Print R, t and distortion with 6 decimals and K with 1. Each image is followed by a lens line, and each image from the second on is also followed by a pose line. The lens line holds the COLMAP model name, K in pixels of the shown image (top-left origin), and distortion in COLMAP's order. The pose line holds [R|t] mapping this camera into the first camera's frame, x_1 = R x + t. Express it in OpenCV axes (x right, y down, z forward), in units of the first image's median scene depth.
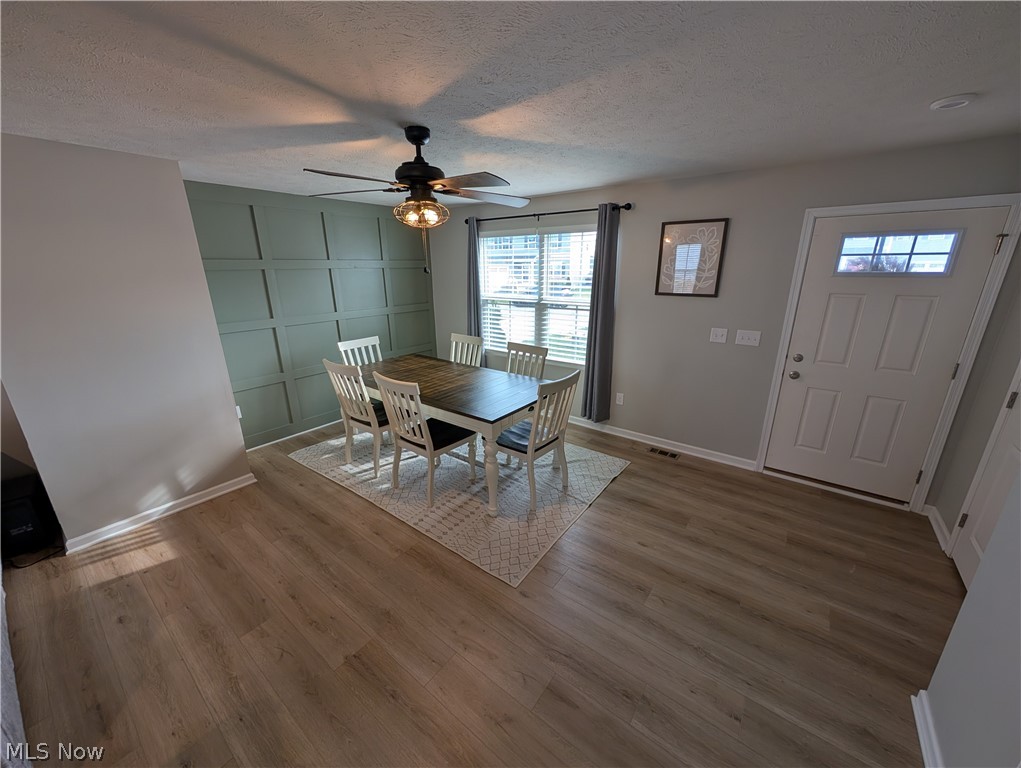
lens RADIAL K [[384.6, 0, 509.1], [0, 384.6, 386.9], [0, 0, 1]] dist [-0.000103, -0.000035]
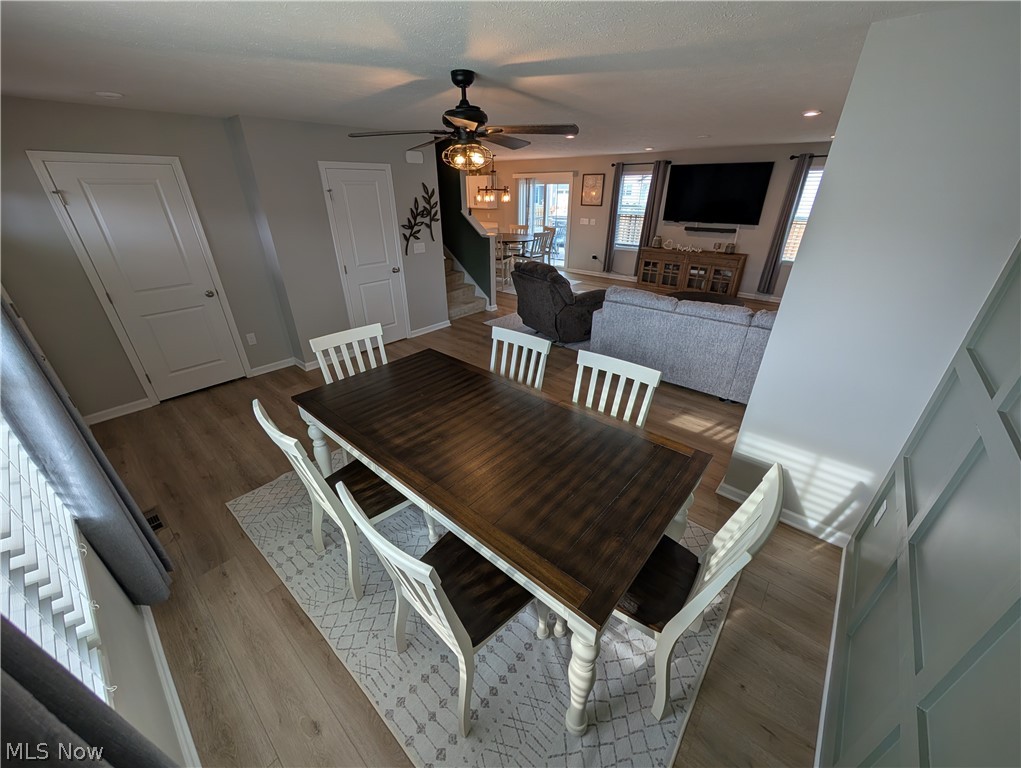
lens RADIAL K [[384.6, 0, 509.1], [0, 384.6, 386.9], [0, 0, 1]] dist [-0.000103, -0.000035]
pose [[-0.998092, -0.018484, 0.058908, -0.363621], [0.028913, 0.703107, 0.710496, -0.652693], [-0.054552, 0.710844, -0.701231, 1.913588]]
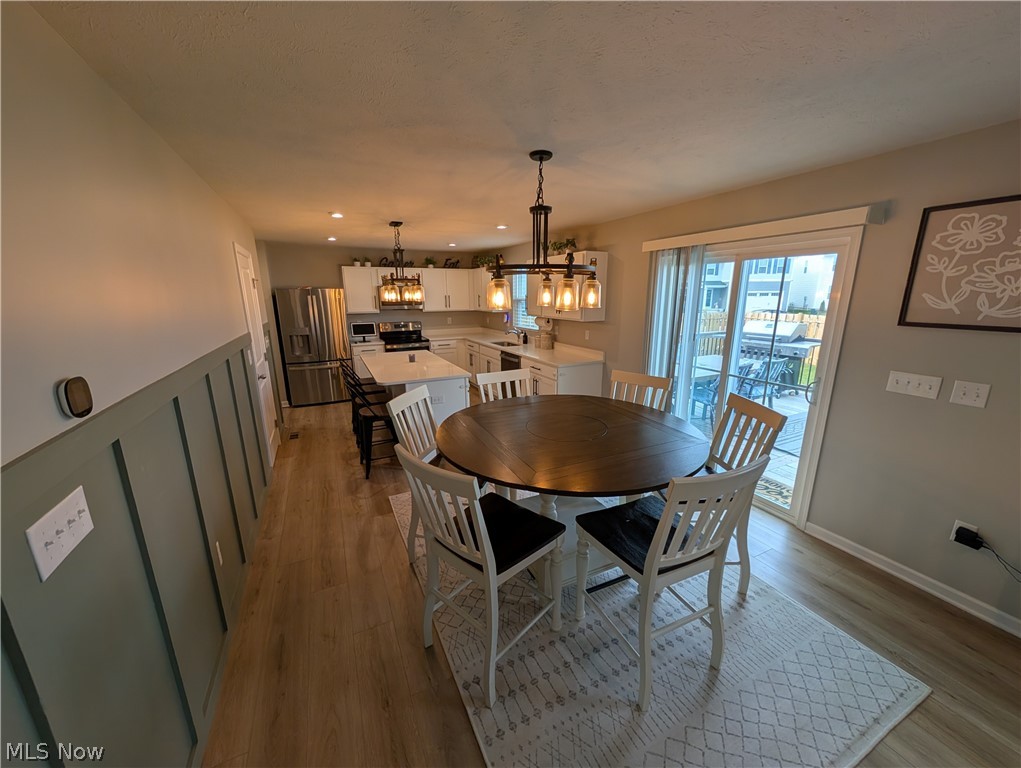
lens RADIAL K [[384.6, 0, 509.1], [0, 384.6, 386.9], [0, 0, 1]] dist [-0.000103, -0.000035]
pose [[-0.894818, -0.091643, 0.436923, -0.376279], [0.152863, 0.856644, 0.492742, 0.244485], [-0.419444, 0.507704, -0.752532, -0.650368]]
